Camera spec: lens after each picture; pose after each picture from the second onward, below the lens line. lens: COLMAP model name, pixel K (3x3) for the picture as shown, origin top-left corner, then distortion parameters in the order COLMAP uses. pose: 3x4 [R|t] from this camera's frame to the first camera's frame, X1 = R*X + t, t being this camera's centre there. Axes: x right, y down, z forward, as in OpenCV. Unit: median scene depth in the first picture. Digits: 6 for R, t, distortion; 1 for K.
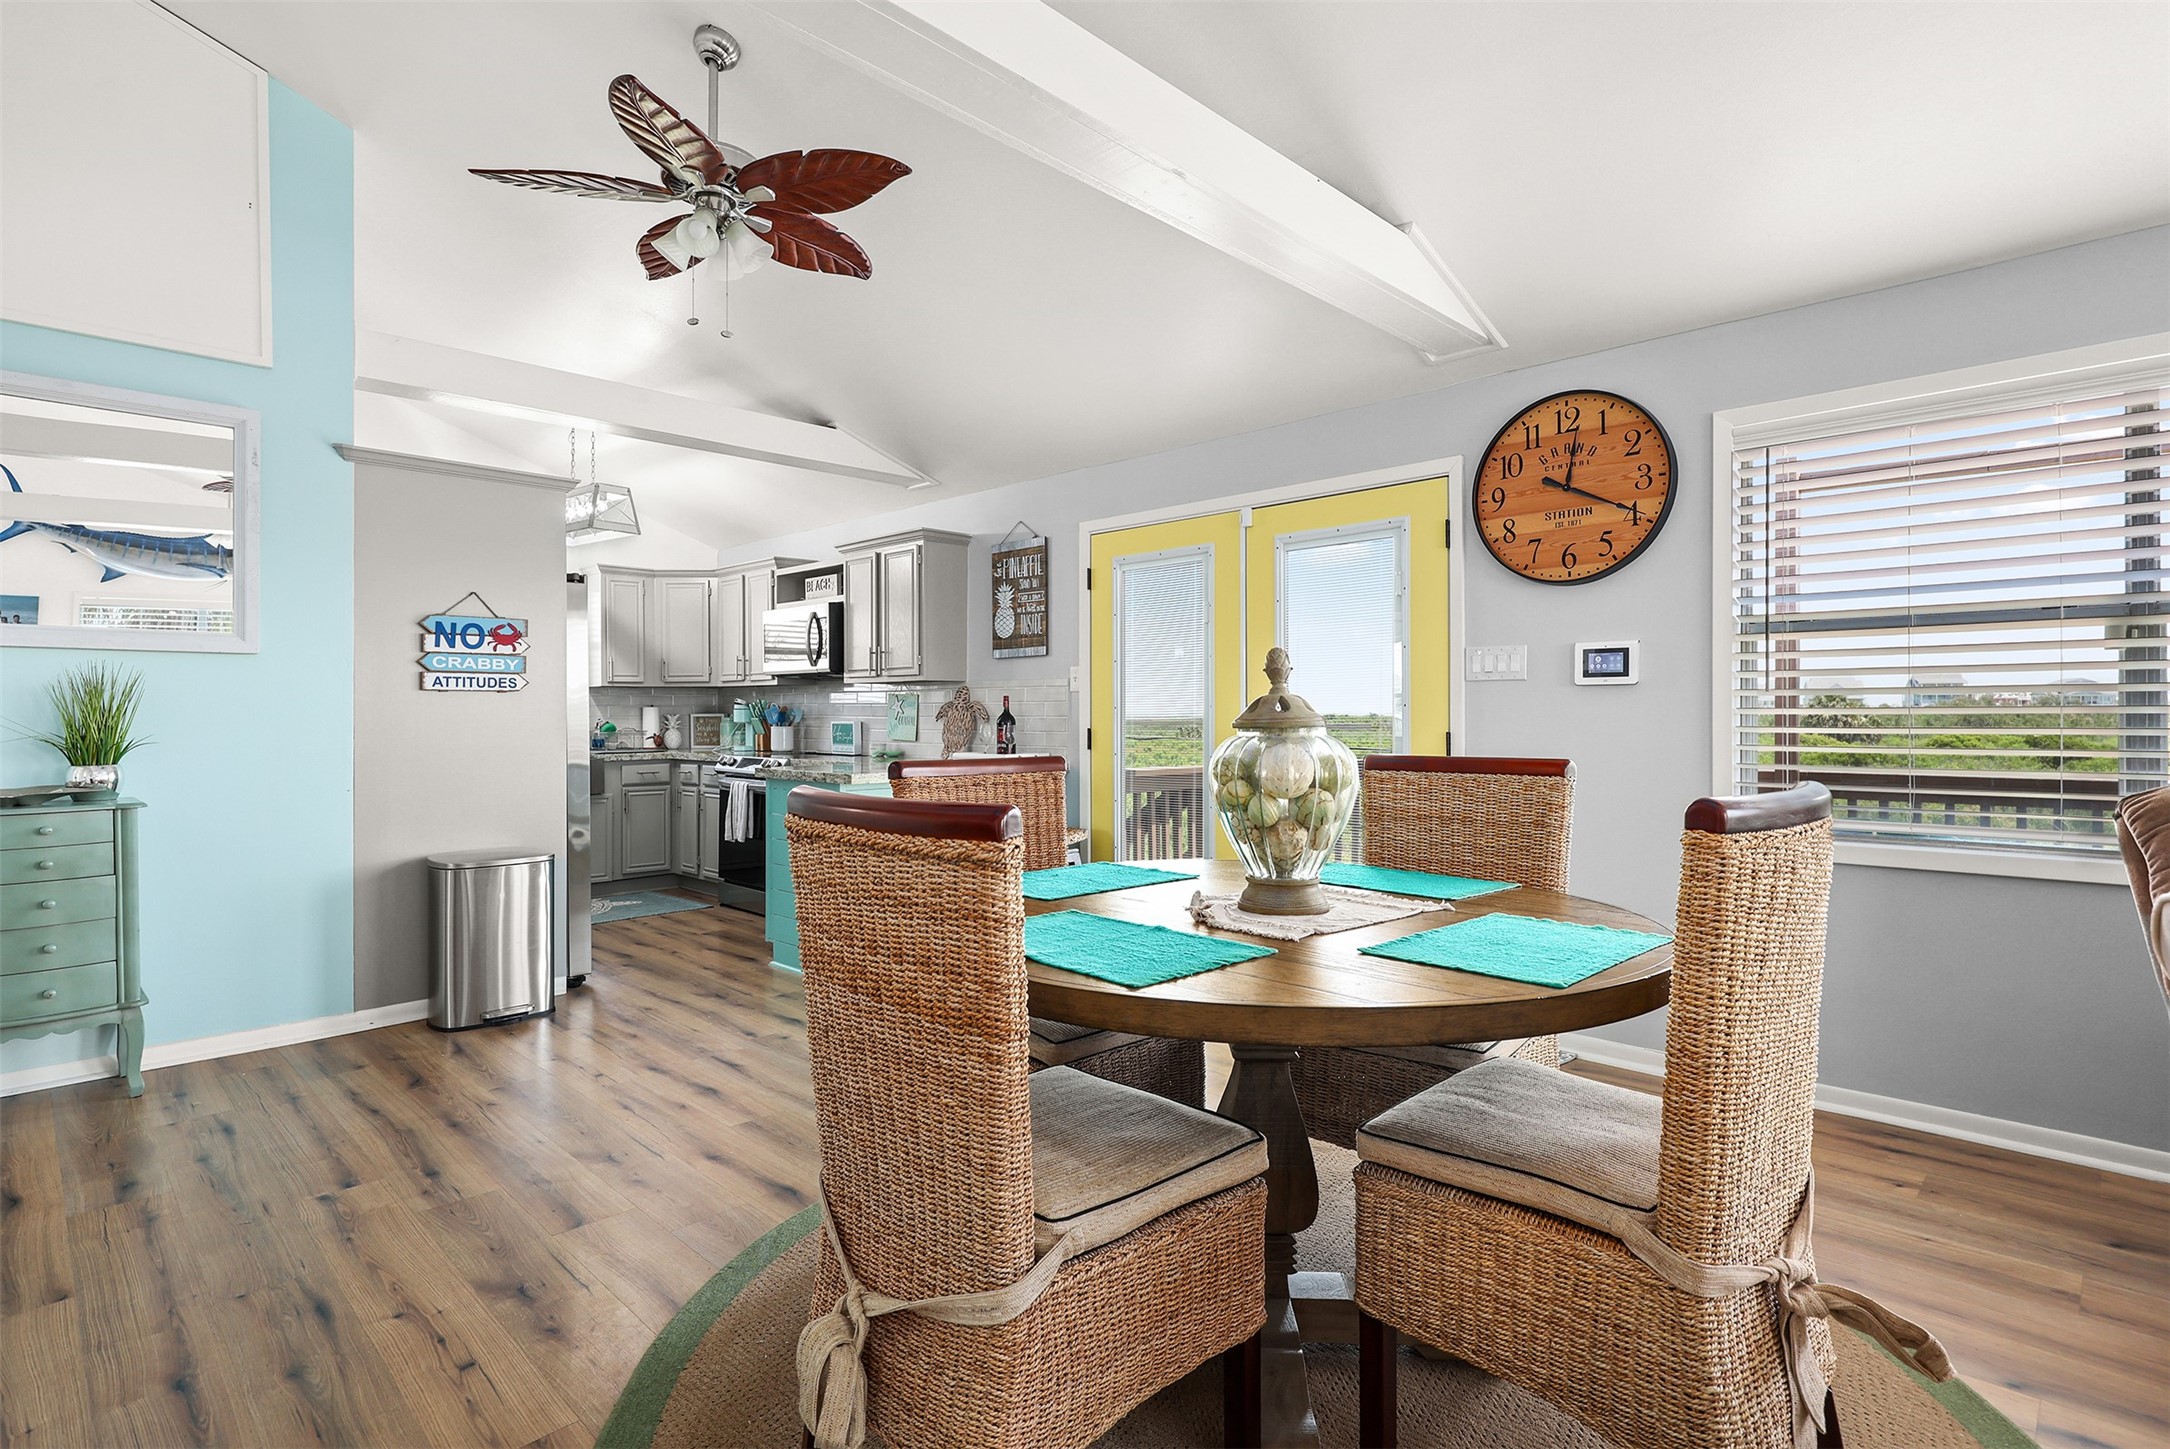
lens RADIAL K [[1091.4, 0, 1077.7], [0, 1091.4, 704.1], [0, 0, 1]] dist [0.002336, 0.000211]
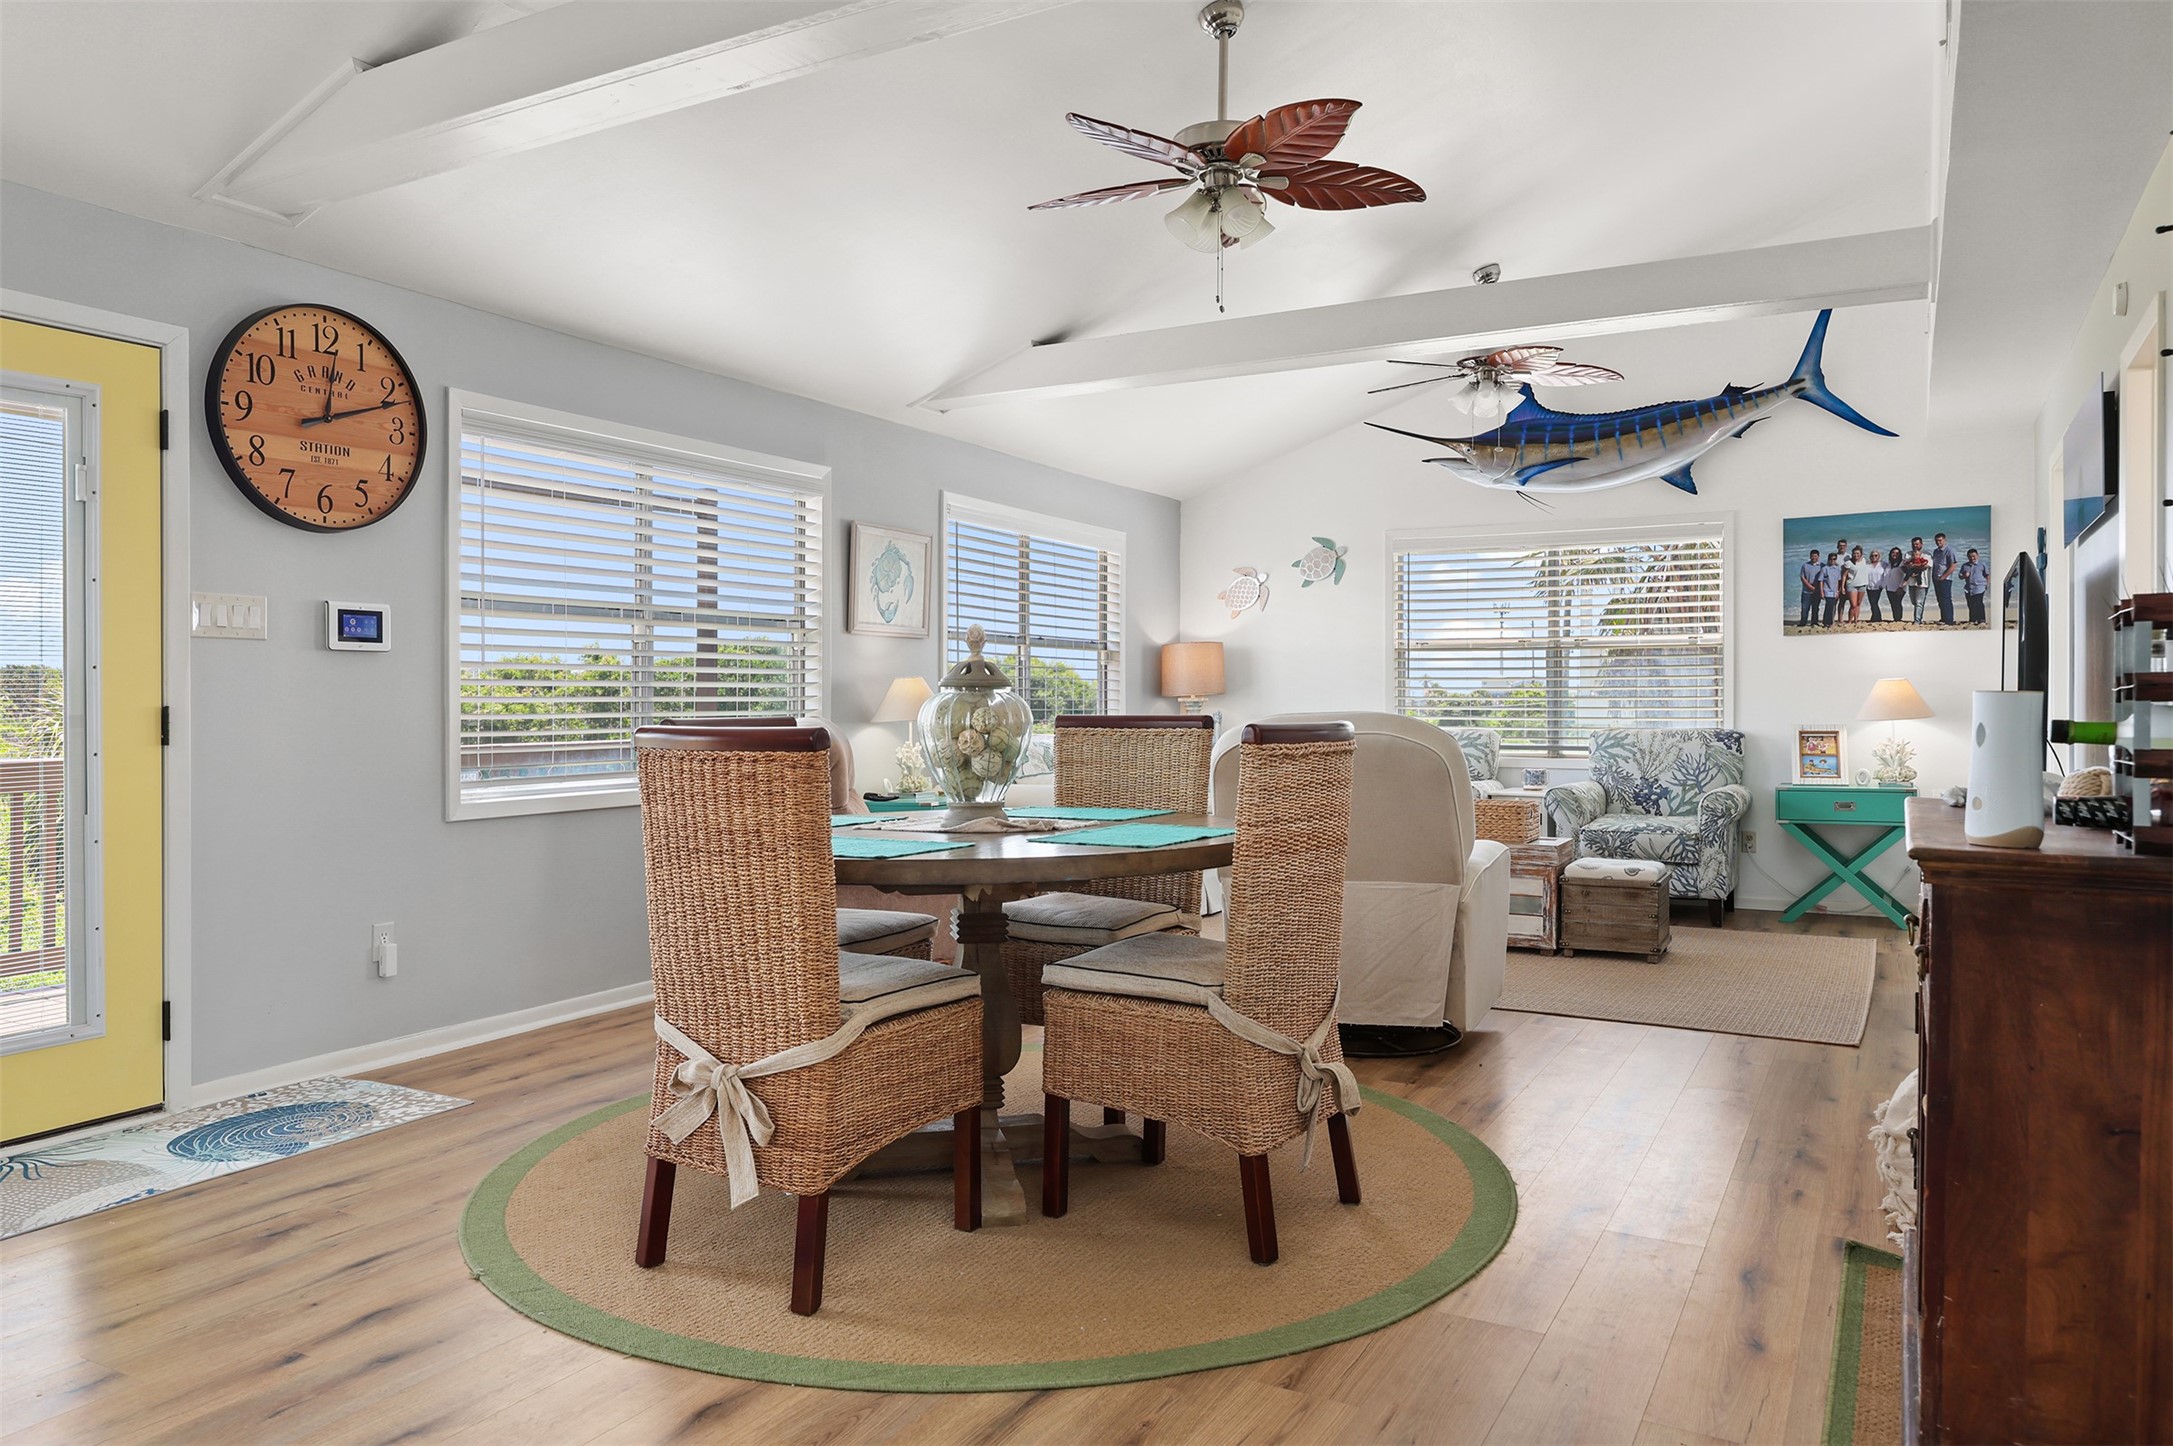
lens RADIAL K [[1470.0, 0, 1086.5], [0, 1470.0, 723.0], [0, 0, 1]] dist [-0.005371, -0.001132]
pose [[-0.274764, -0.010988, 0.961449, -0.702428], [-0.005858, 0.999935, 0.009754, 0.022129], [-0.961494, -0.002952, -0.274811, 0.632224]]
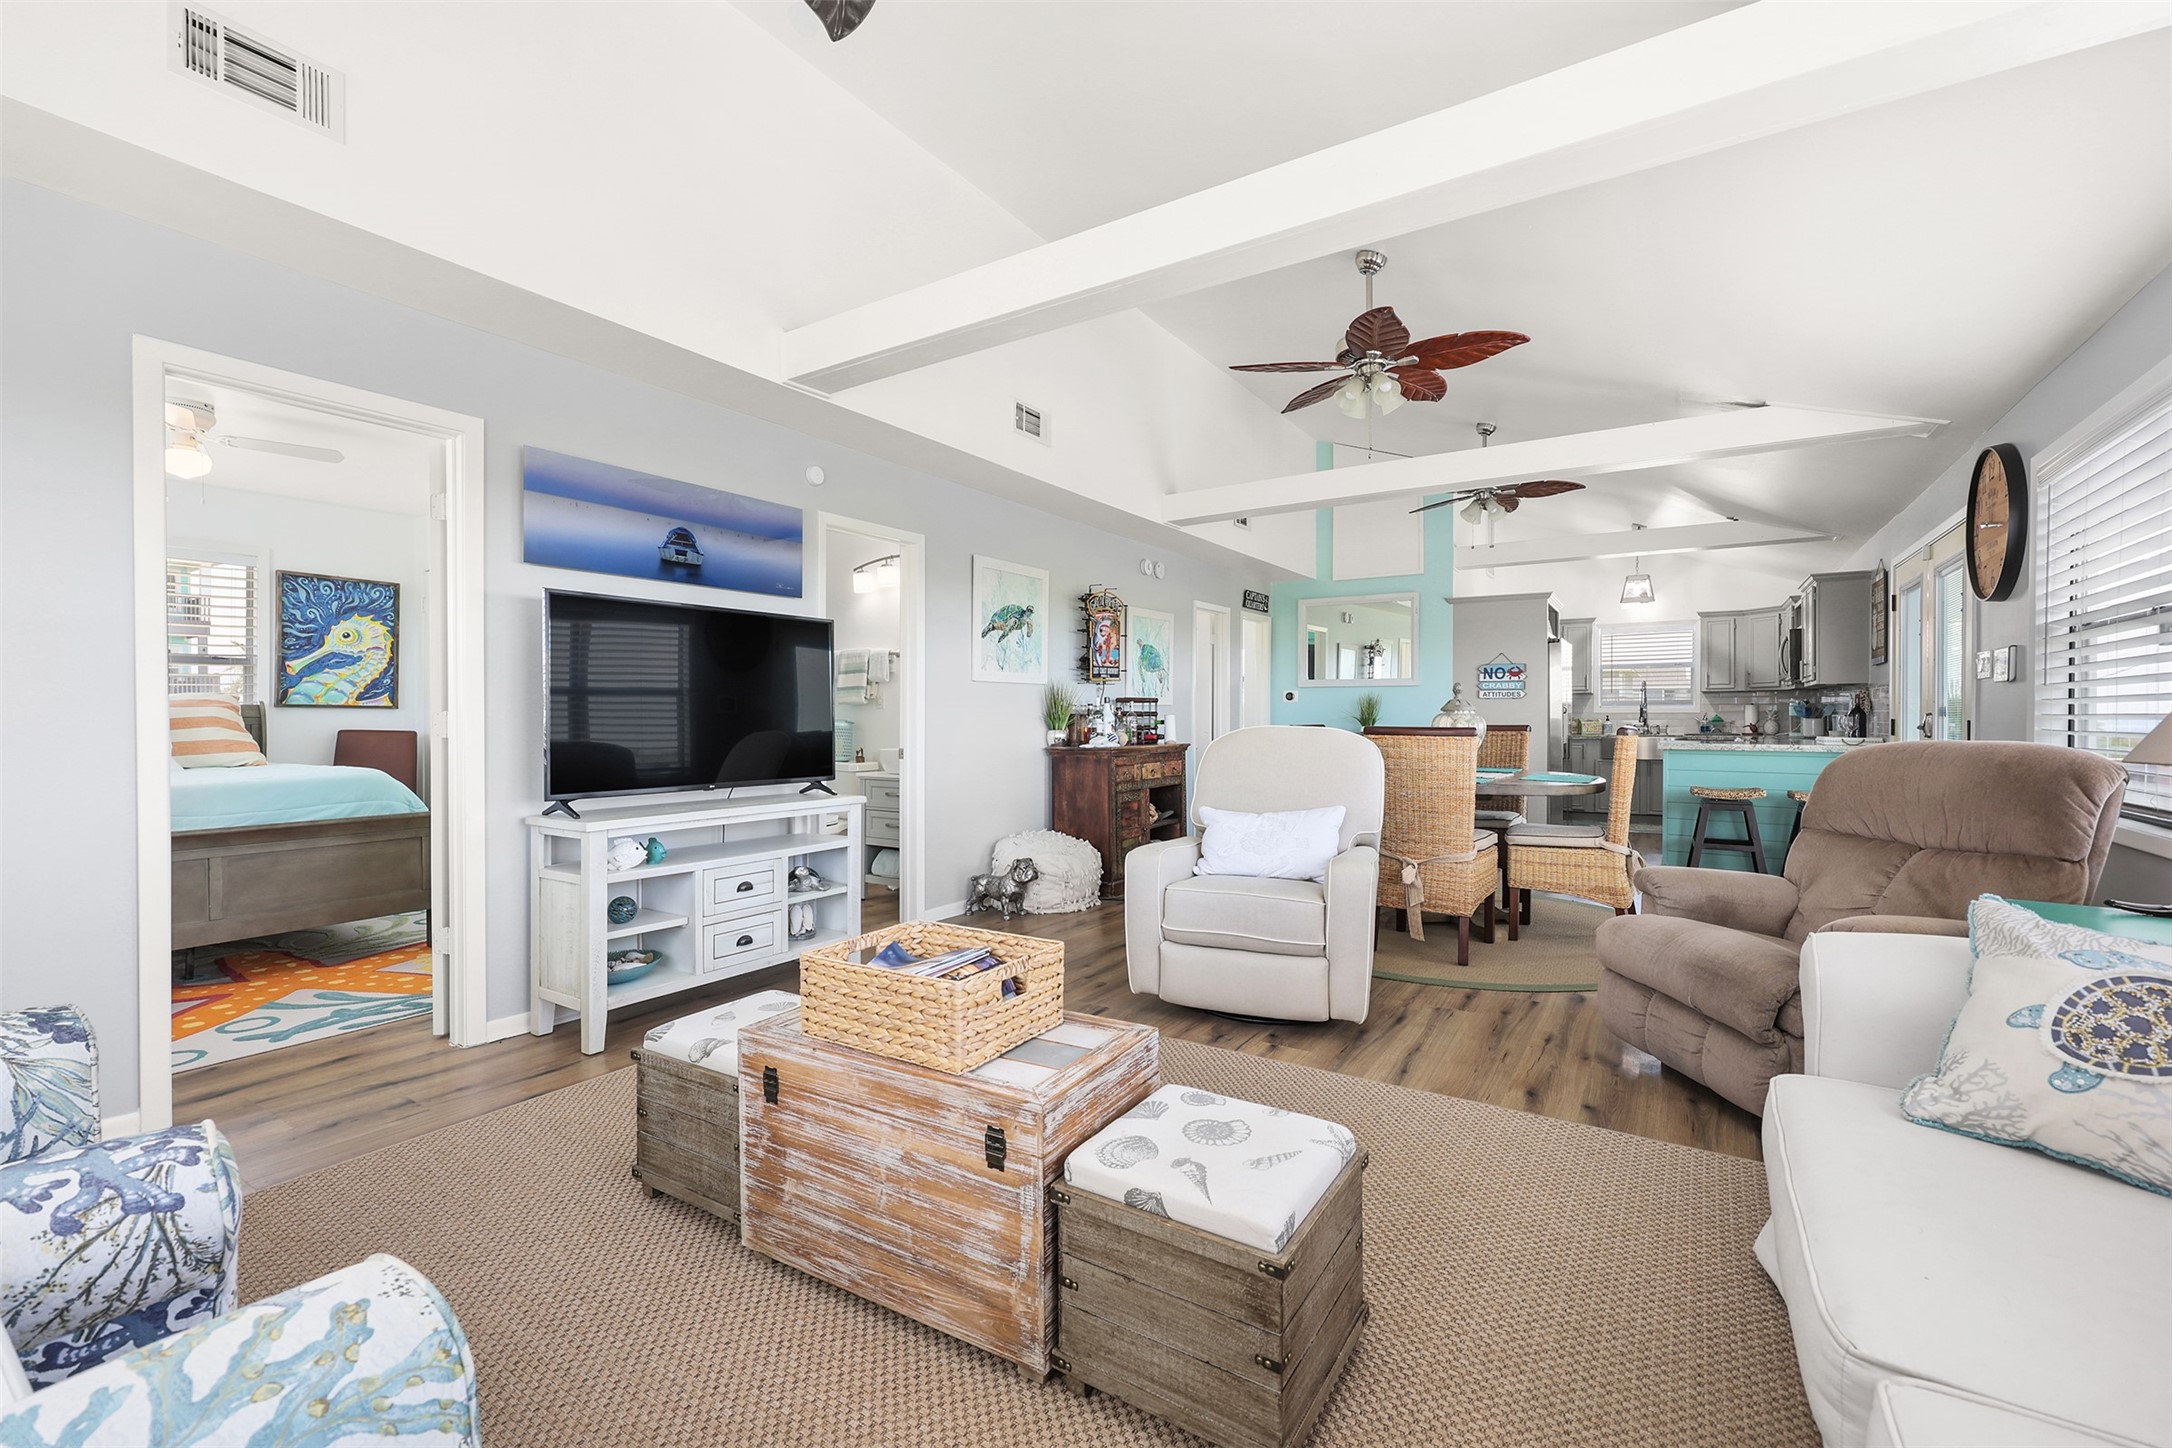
lens RADIAL K [[918.7, 0, 1086.0], [0, 918.7, 724.0], [0, 0, 1]] dist [-0.003196, -0.000150]
pose [[0.215356, 0.013421, -0.976443, 1.070312], [0.006581, 0.999863, 0.015195, 0.006312], [0.976514, -0.009698, 0.215238, -0.214637]]
